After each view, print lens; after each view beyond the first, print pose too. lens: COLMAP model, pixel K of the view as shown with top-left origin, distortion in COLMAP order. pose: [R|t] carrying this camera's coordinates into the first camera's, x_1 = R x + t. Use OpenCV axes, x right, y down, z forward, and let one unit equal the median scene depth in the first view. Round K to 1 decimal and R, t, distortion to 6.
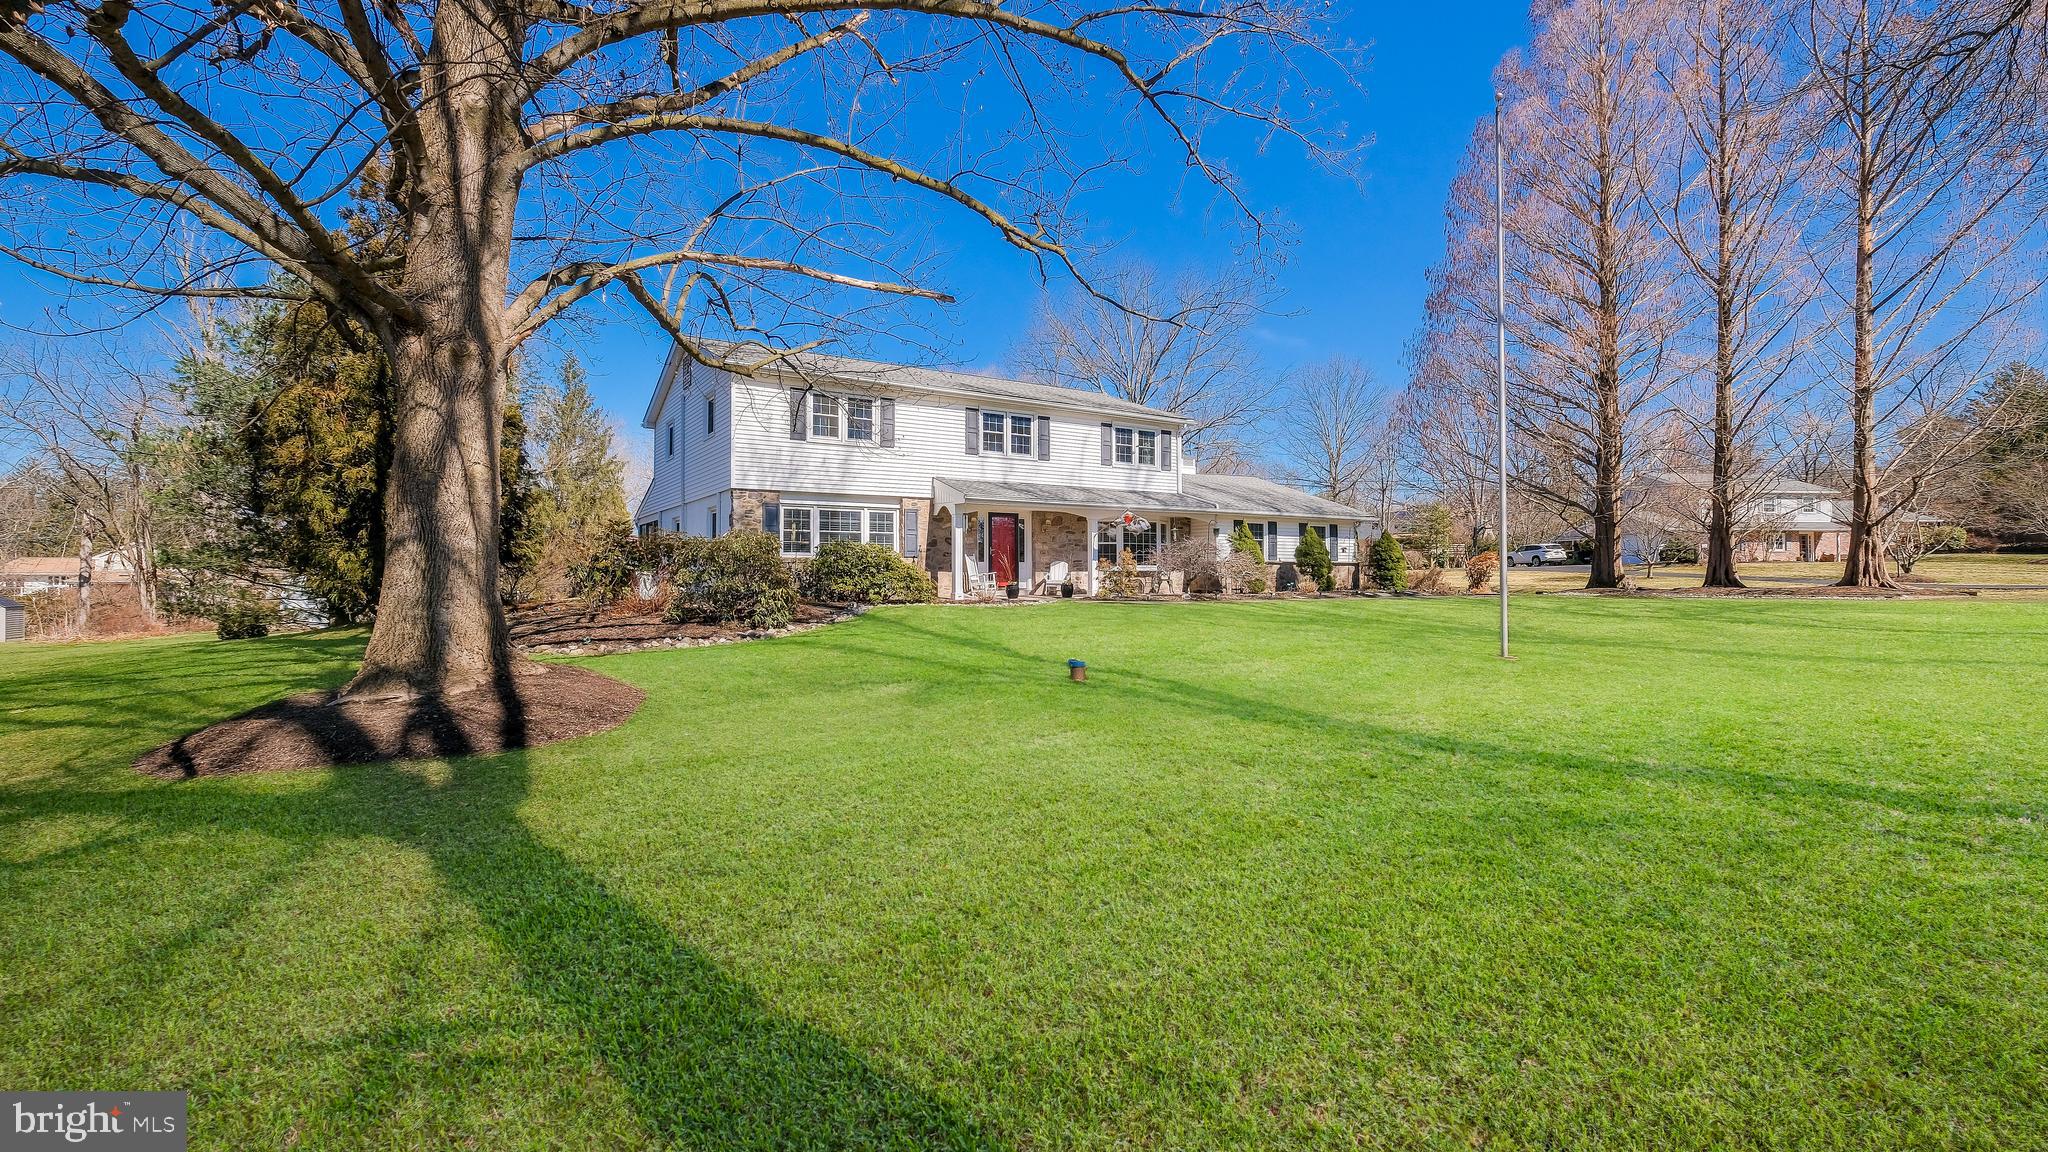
lens RADIAL K [[900.0, 0, 1019.9], [0, 900.0, 561.3], [0, 0, 1]] dist [-0.000848, -0.000002]
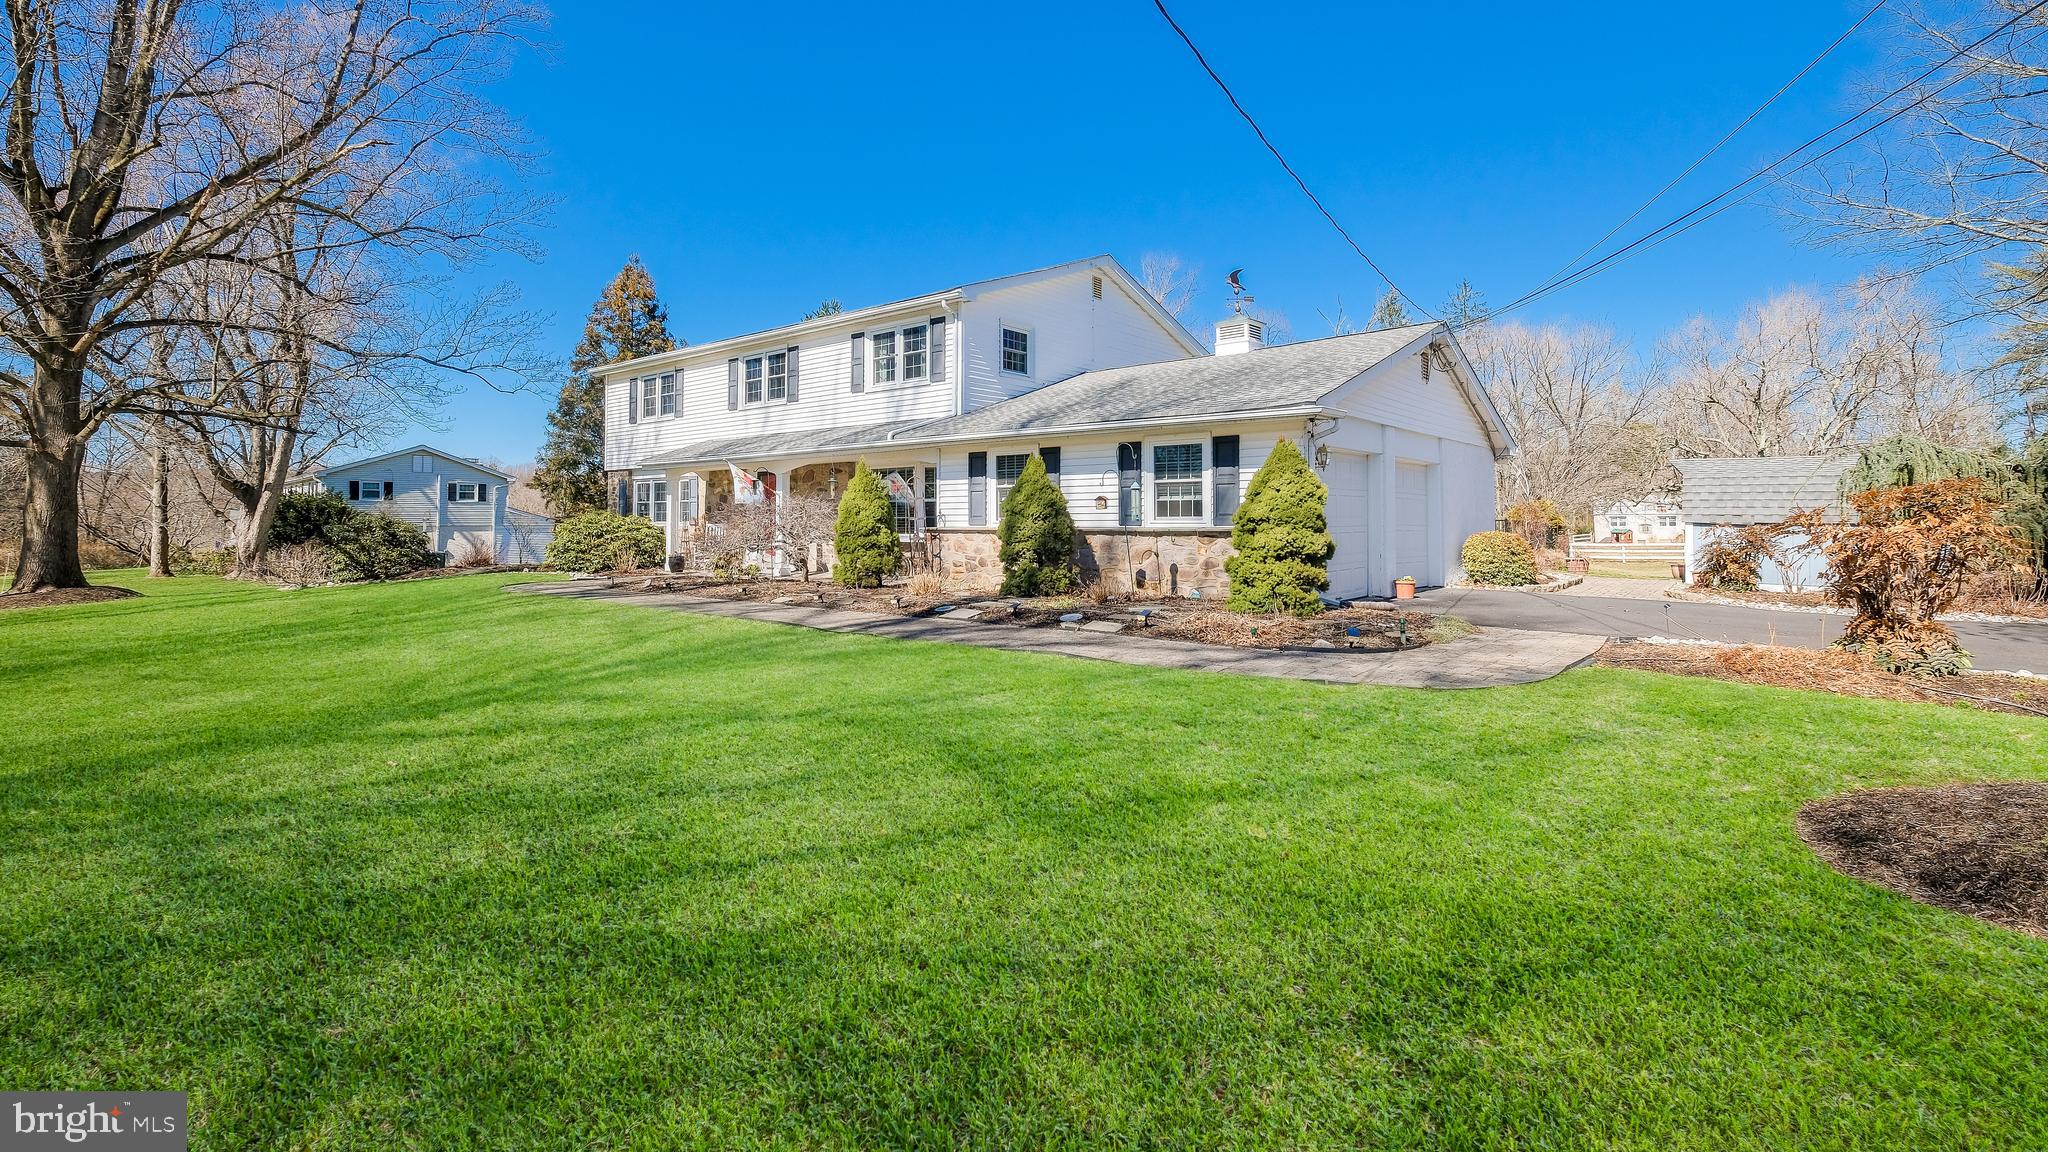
lens RADIAL K [[910.3, 0, 1017.9], [0, 910.3, 498.4], [0, 0, 1]] dist [-0.005766, -0.000175]
pose [[0.306526, -0.030213, -0.951383, 0.885165], [0.009440, 0.999543, -0.028701, -0.001601], [0.951816, -0.000183, 0.306671, 0.980546]]
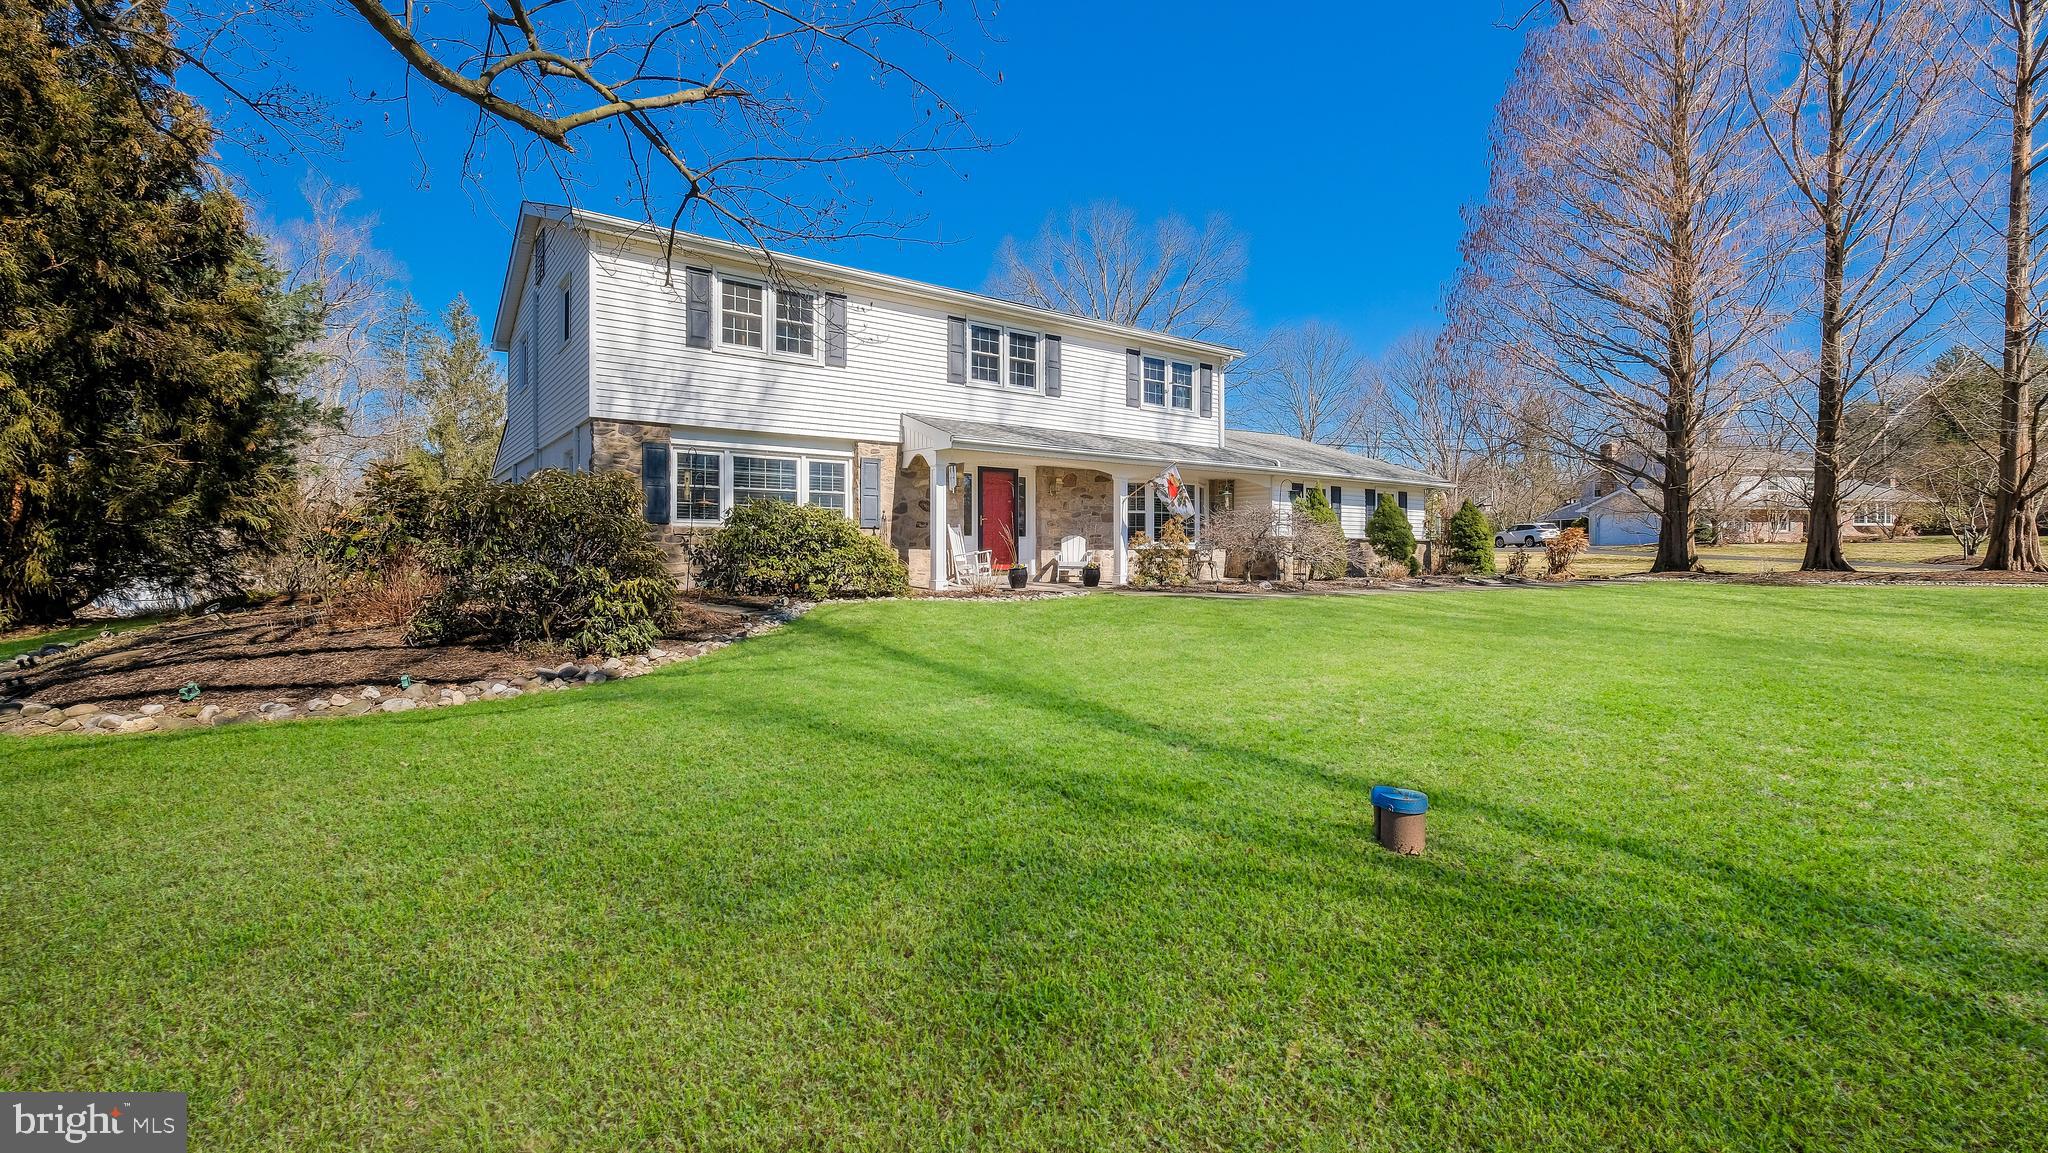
lens RADIAL K [[900.0, 0, 1019.9], [0, 900.0, 561.8], [0, 0, 1]] dist [-0.000848, -0.000002]
pose [[0.997910, 0.001794, 0.064596, -0.048283], [-0.003228, 0.999751, 0.022101, 0.005264], [-0.064541, -0.022263, 0.997667, 0.287501]]
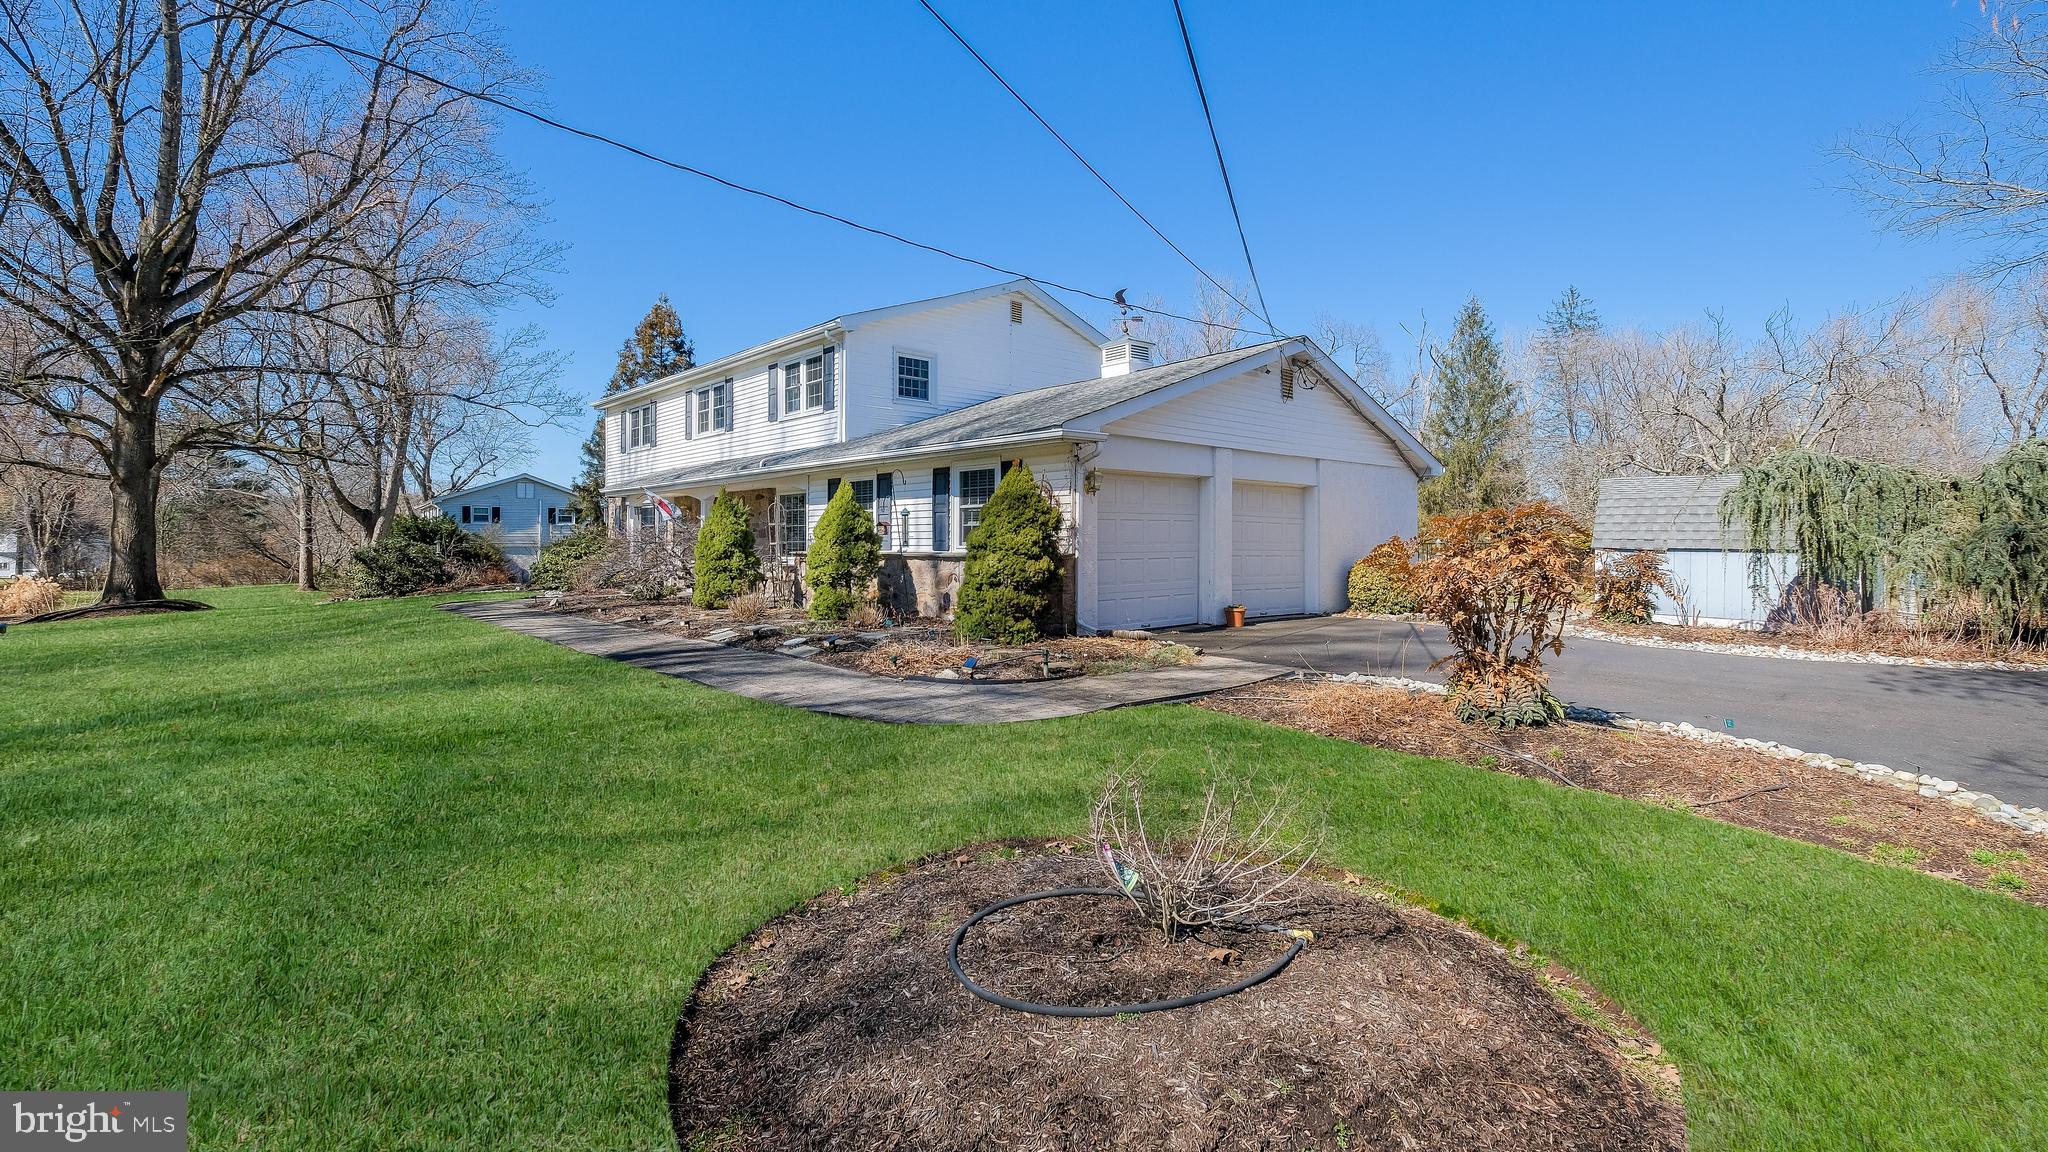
lens RADIAL K [[883.1, 0, 1020.7], [0, 883.1, 545.6], [0, 0, 1]] dist [0.005203, 0.000127]
pose [[0.175071, -0.001623, -0.984554, 0.920206], [0.008351, 0.999965, -0.000164, -0.002870], [0.984520, -0.008193, 0.175078, 1.167405]]
